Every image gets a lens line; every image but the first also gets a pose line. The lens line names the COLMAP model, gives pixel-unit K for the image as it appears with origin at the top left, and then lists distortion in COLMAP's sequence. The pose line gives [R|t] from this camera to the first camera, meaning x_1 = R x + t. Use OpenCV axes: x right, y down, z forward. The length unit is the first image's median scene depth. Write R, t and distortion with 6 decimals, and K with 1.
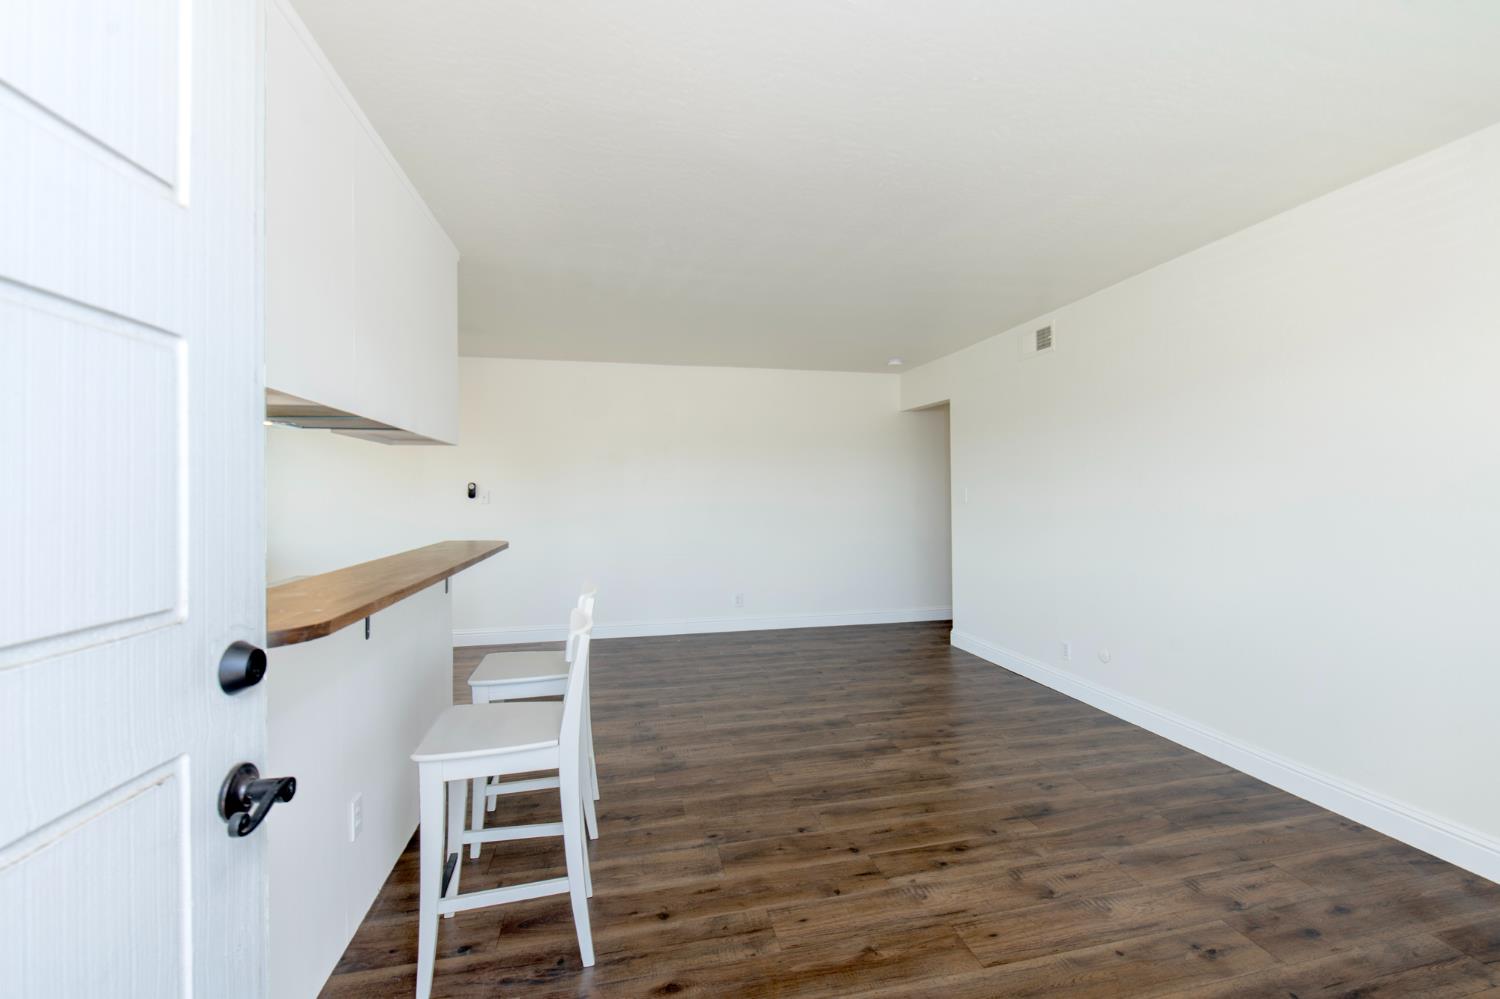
lens RADIAL K [[630.2, 0, 754.8], [0, 630.2, 496.0], [0, 0, 1]] dist [0.007908, -0.002670]
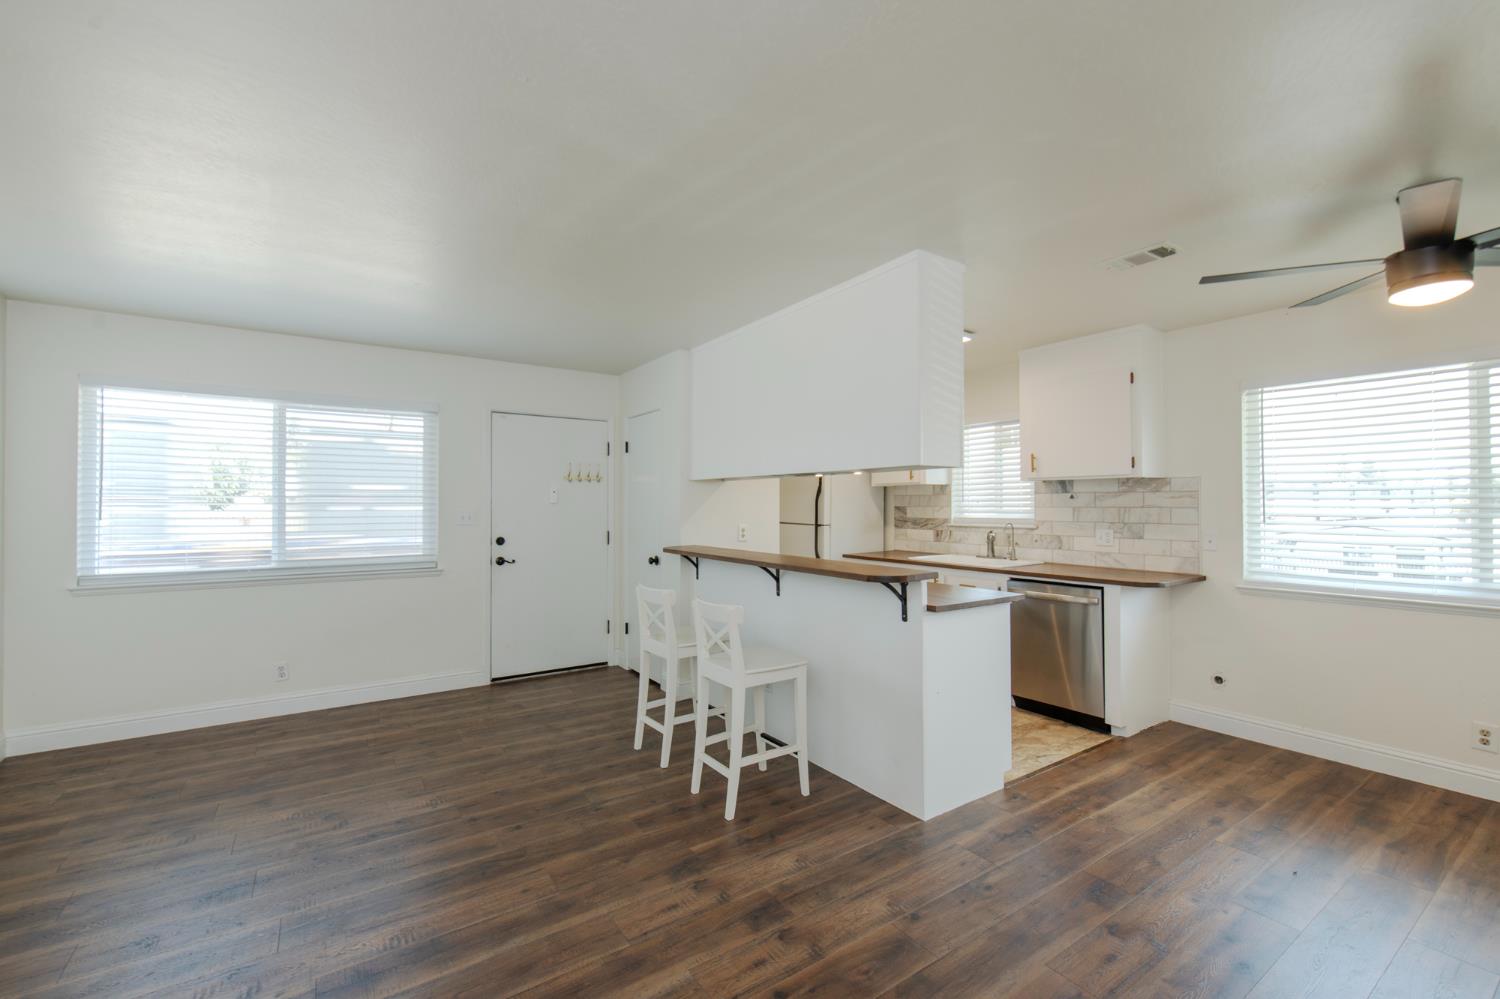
lens RADIAL K [[630.2, 0, 754.8], [0, 630.2, 496.0], [0, 0, 1]] dist [0.007908, -0.002670]
pose [[-0.929572, 0.004965, -0.368608, 0.075539], [0.007931, 0.999947, -0.006531, -0.032226], [0.368556, -0.008994, -0.929562, 1.769664]]
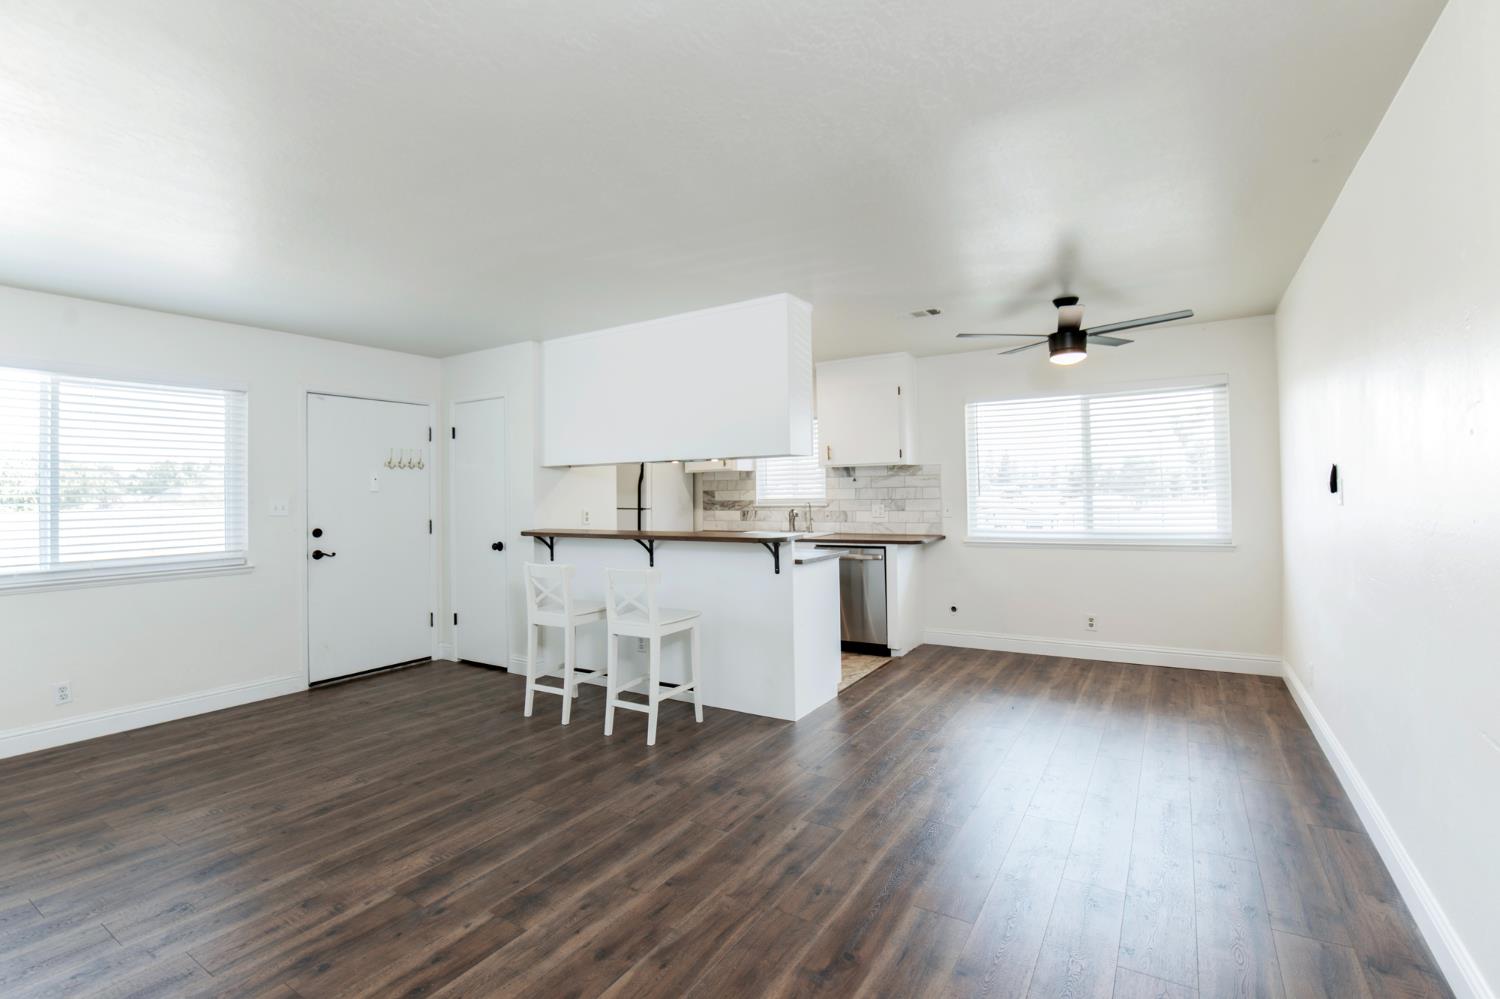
lens RADIAL K [[681.0, 0, 756.1], [0, 681.0, 478.5], [0, 0, 1]] dist [-0.018486, -0.000837]
pose [[-0.700651, 0.006367, -0.713475, 0.495749], [0.020710, 0.999720, -0.011417, -0.021212], [0.713203, -0.022775, -0.700587, 1.880463]]
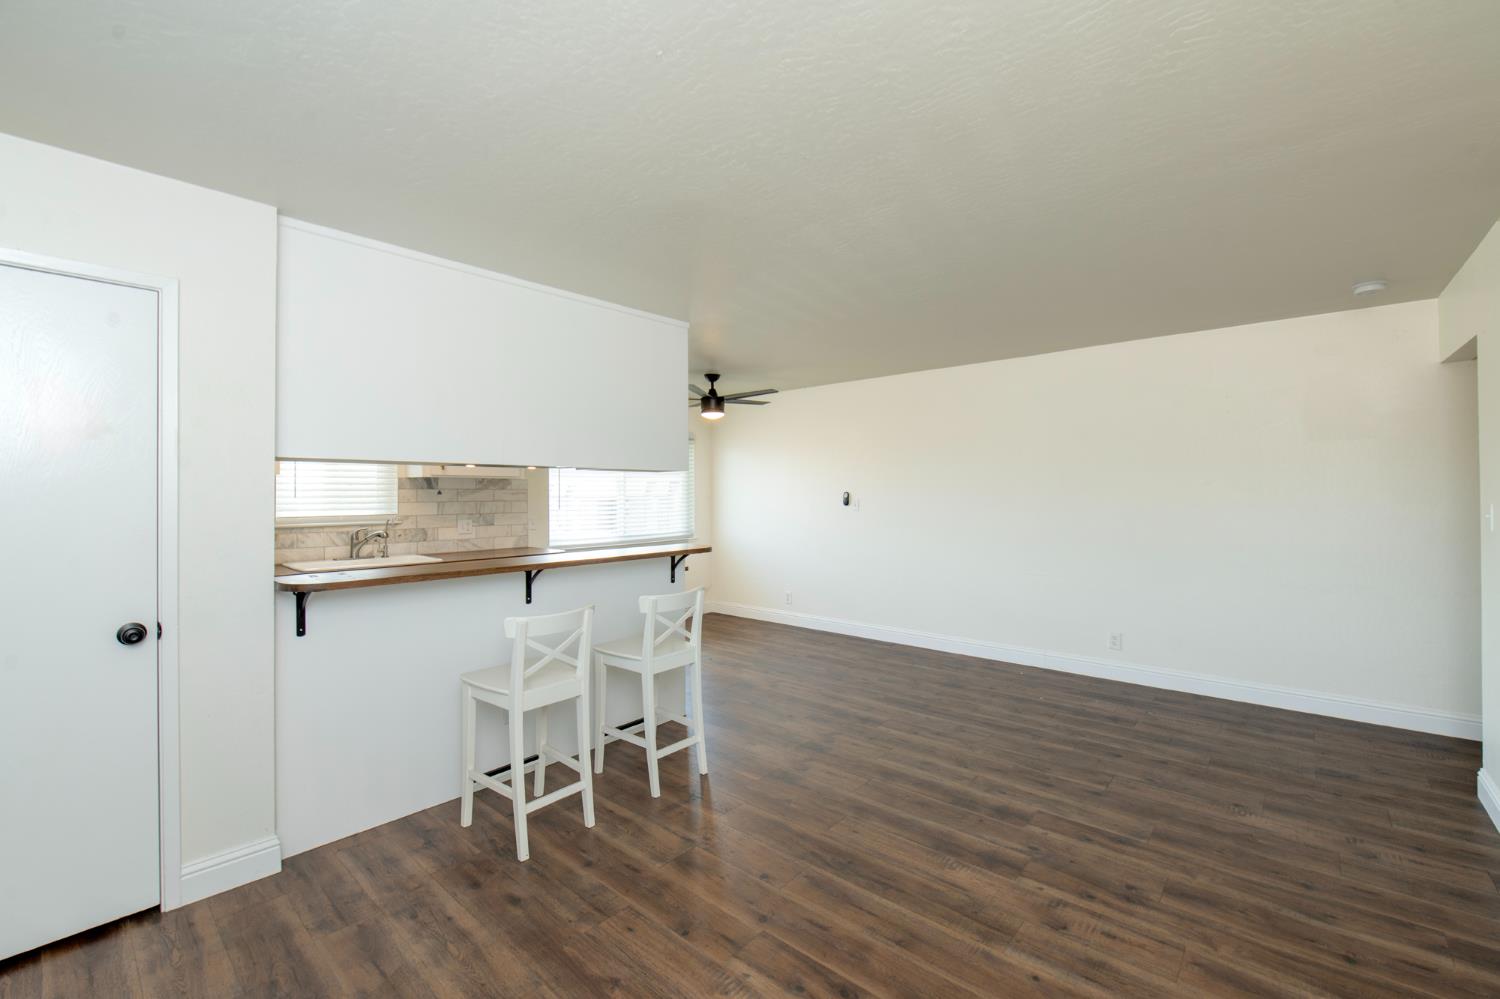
lens RADIAL K [[624.4, 0, 753.9], [0, 624.4, 489.4], [0, 0, 1]] dist [-0.003696, -0.004190]
pose [[0.587317, -0.002488, -0.809353, 0.664951], [-0.001660, 0.999989, -0.004279, -0.037623], [0.809355, 0.003857, 0.587307, 0.354326]]
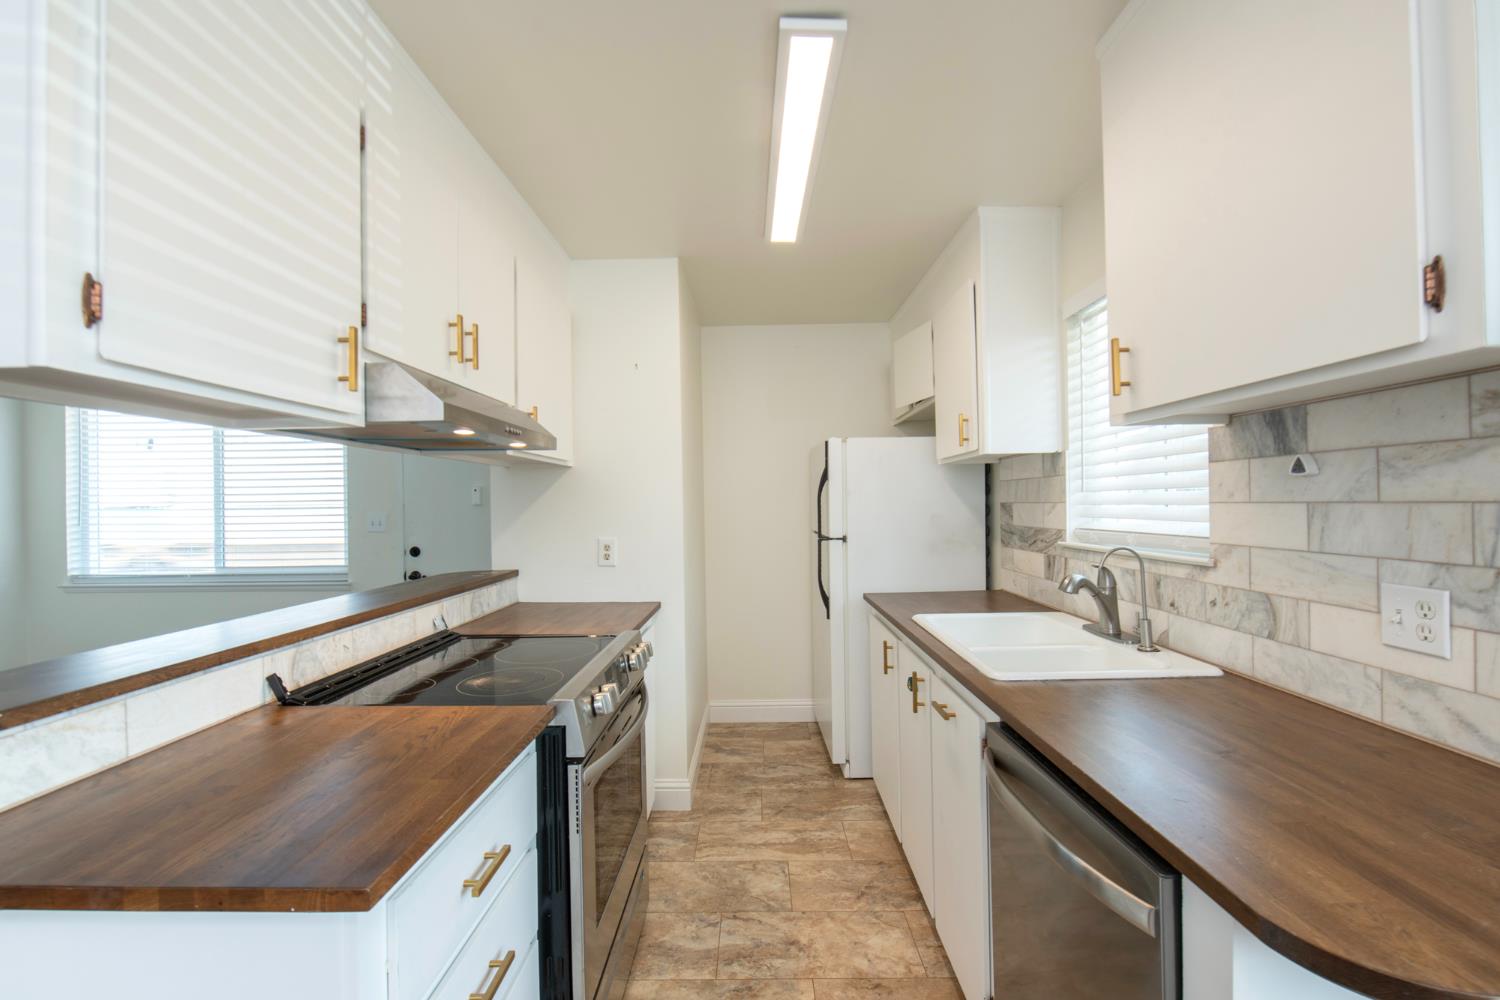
lens RADIAL K [[637.1, 0, 752.4], [0, 637.1, 504.7], [0, 0, 1]] dist [-0.003846, -0.006752]
pose [[-0.973465, 0.022732, 0.227704, -0.907392], [0.023965, 0.999709, 0.002652, -0.018212], [-0.227578, 0.008039, -0.973727, 1.168187]]
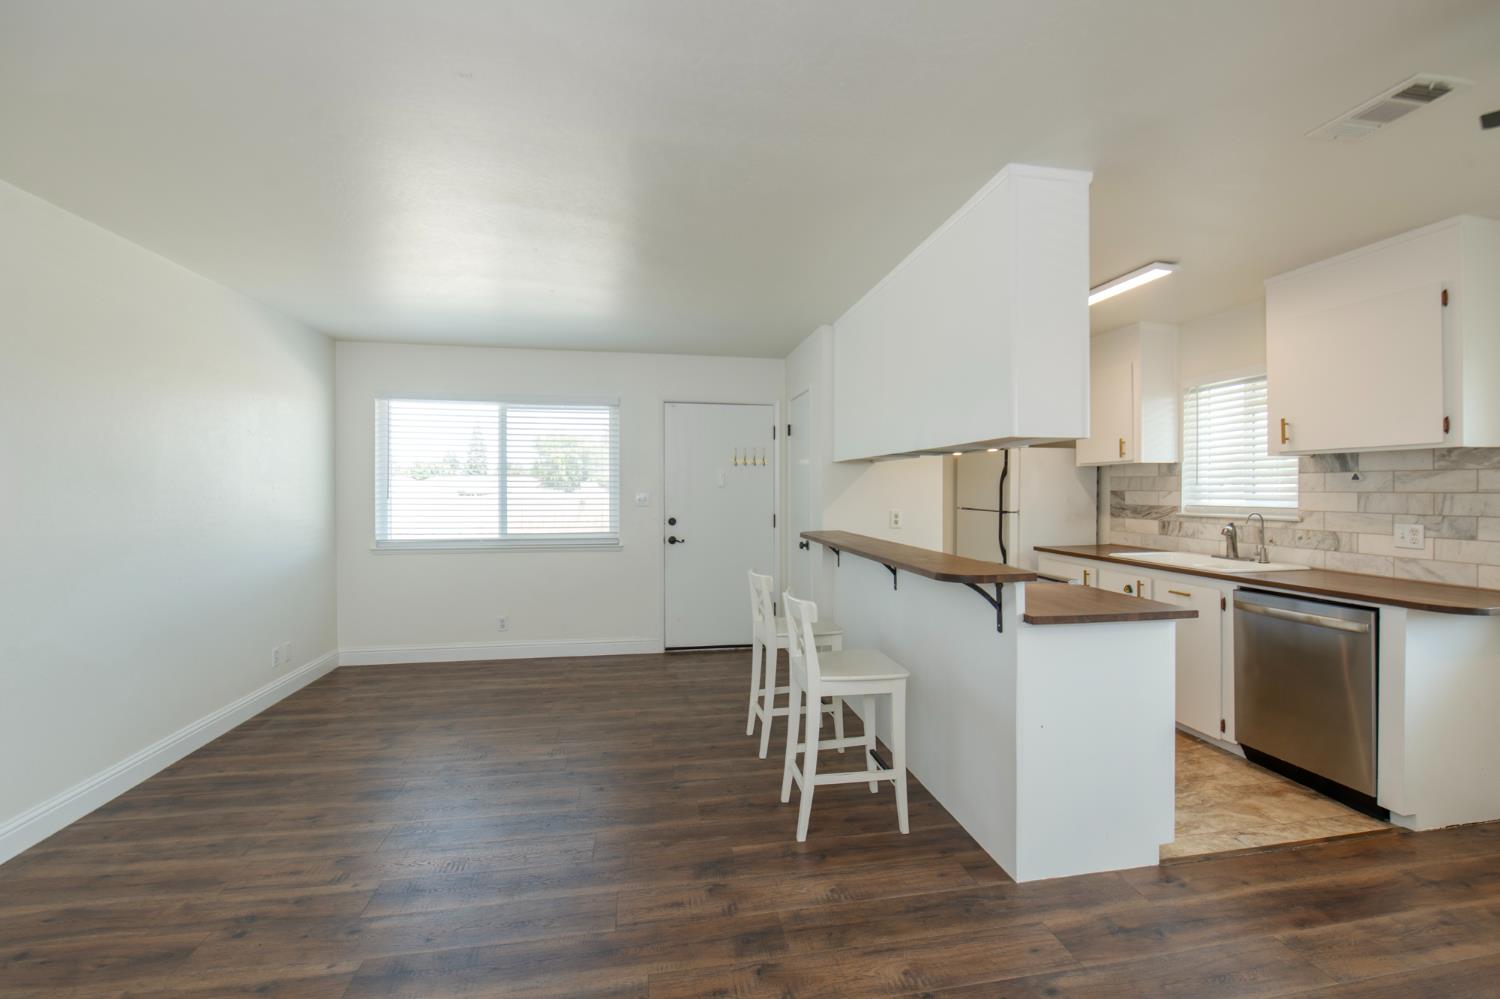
lens RADIAL K [[624.4, 0, 753.9], [0, 624.4, 489.4], [0, 0, 1]] dist [-0.003696, -0.004190]
pose [[-0.998871, 0.008202, 0.046788, -0.219322], [0.008391, 0.999957, 0.003860, -0.026298], [-0.046754, 0.004248, -0.998897, 1.737948]]
